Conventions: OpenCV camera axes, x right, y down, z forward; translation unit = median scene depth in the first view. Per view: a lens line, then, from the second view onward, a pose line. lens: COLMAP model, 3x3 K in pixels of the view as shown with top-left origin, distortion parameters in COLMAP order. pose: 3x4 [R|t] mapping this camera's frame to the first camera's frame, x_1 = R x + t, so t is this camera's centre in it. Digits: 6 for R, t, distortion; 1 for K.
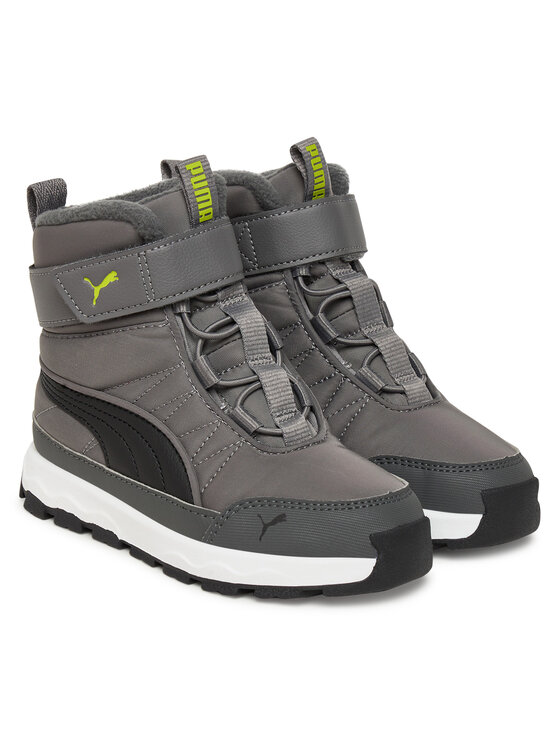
lens RADIAL K [[1789.5, 0, 280.8], [0, 1789.5, 374.1], [0, 0, 1]] dist [0.091025, 0.000000]
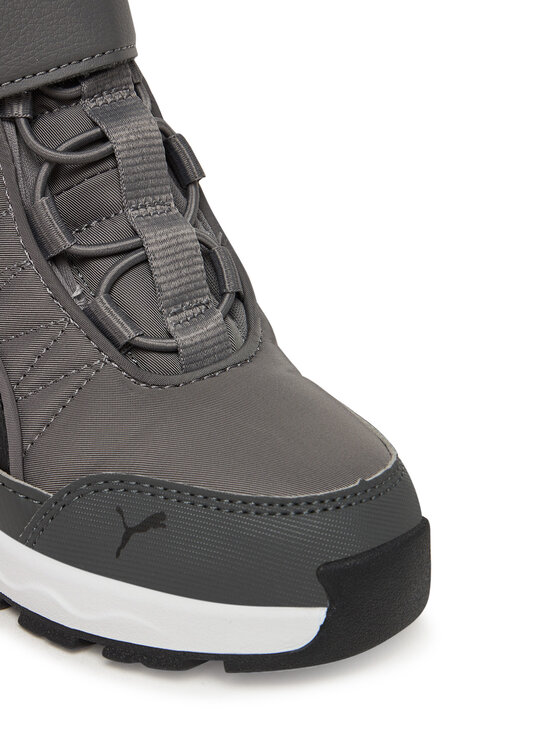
lens RADIAL K [[1299.1, 0, 210.6], [0, 1299.1, 388.8], [0, 0, 1]] dist [-0.069645, 0.000000]
pose [[0.996431, 0.057003, -0.062252, 0.036604], [-0.042301, 0.975451, 0.216118, -0.041745], [0.073043, -0.212713, 0.974381, 0.596671]]
